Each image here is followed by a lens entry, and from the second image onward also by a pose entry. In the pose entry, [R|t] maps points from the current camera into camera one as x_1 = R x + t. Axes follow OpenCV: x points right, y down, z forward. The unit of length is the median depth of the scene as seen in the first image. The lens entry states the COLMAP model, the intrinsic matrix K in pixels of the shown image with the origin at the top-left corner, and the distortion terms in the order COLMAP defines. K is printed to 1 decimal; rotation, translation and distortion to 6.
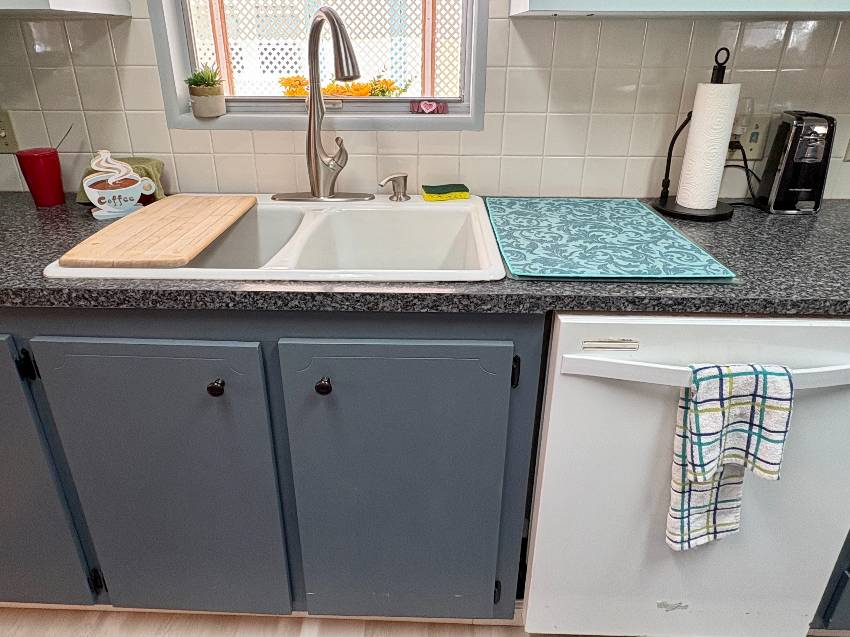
lens RADIAL K [[578.9, 0, 422.1], [0, 578.9, 317.5], [0, 0, 1]] dist [-0.006762, -0.000921]
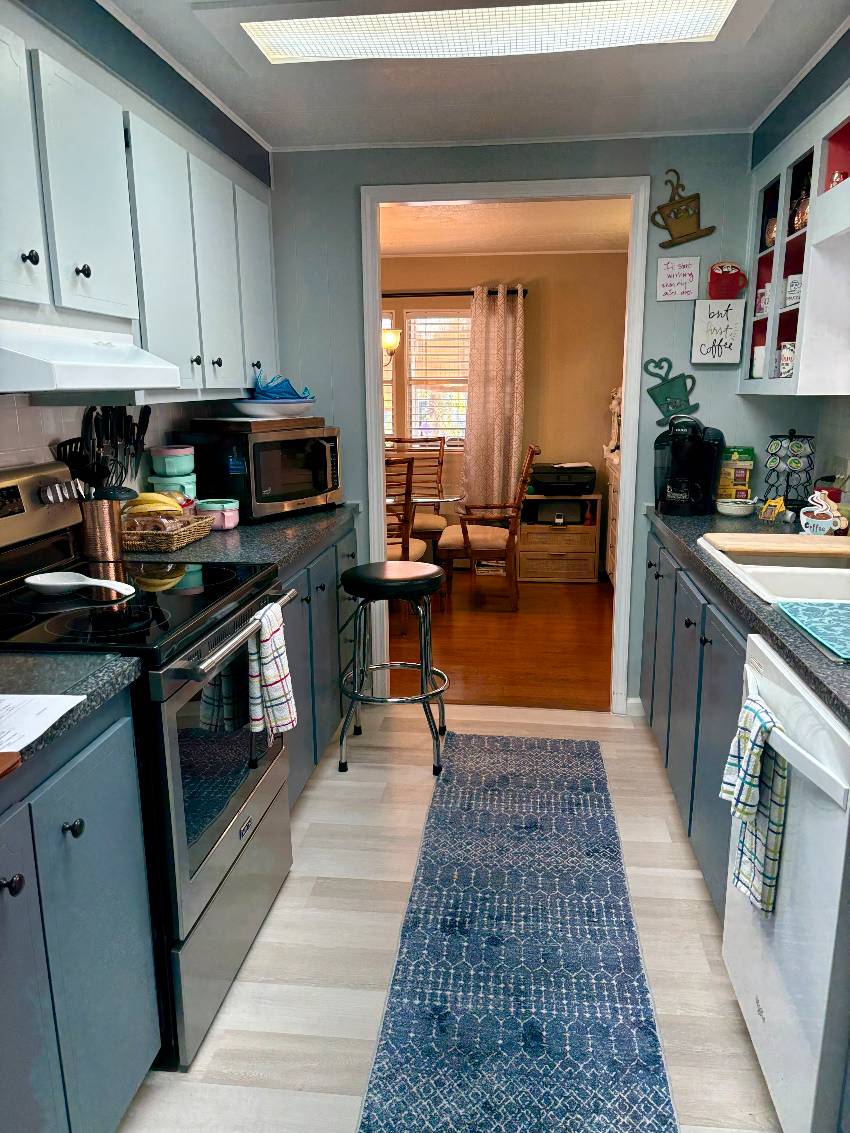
lens RADIAL K [[853.1, 0, 425.0], [0, 853.1, 569.4], [0, 0, 1]] dist [0.000304, 0.000053]
pose [[-0.082205, 0.213521, -0.973474, 1.991530], [-0.418588, 0.879050, 0.228158, -0.237377], [0.904448, 0.426240, 0.017115, 0.195876]]
